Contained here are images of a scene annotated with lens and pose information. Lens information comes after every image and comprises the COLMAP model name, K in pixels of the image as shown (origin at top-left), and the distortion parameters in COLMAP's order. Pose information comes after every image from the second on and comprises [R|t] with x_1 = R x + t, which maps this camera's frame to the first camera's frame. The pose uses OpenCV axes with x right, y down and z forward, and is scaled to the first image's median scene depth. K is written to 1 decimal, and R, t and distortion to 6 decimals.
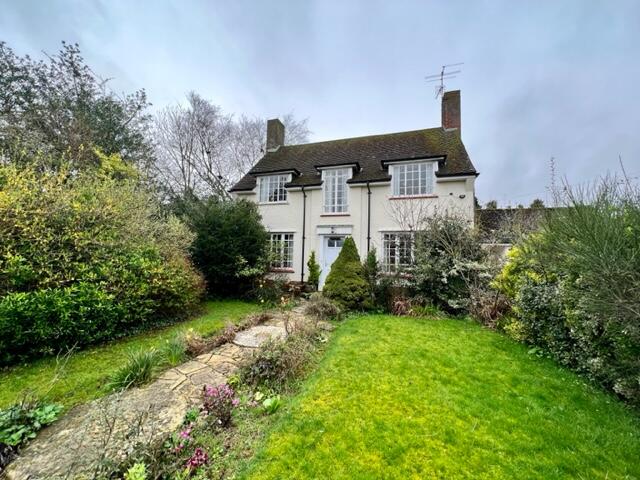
lens RADIAL K [[255.2, 0, 318.6], [0, 255.2, 241.2], [0, 0, 1]] dist [-0.001018, 0.000706]
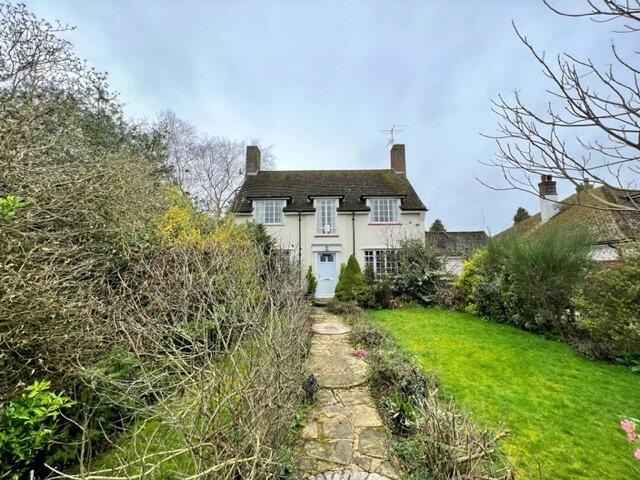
lens RADIAL K [[255.2, 0, 319.5], [0, 255.2, 241.8], [0, 0, 1]] dist [-0.001018, 0.000706]
pose [[0.952121, -0.002423, 0.305713, -0.364917], [0.014748, 0.999168, -0.038012, -0.029252], [-0.305367, 0.040701, 0.951365, -0.177558]]
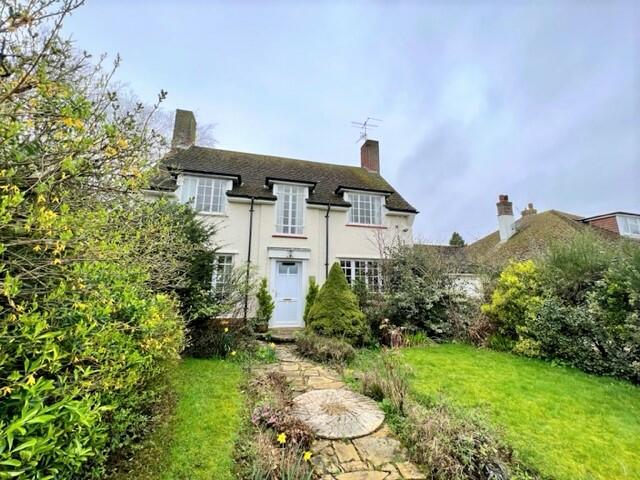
lens RADIAL K [[255.2, 0, 318.2], [0, 255.2, 241.5], [0, 0, 1]] dist [-0.001018, 0.000706]
pose [[0.847098, 0.077532, 0.525750, -0.323740], [-0.020727, 0.993368, -0.113096, 0.010937], [-0.531032, 0.084906, 0.843087, 0.229006]]
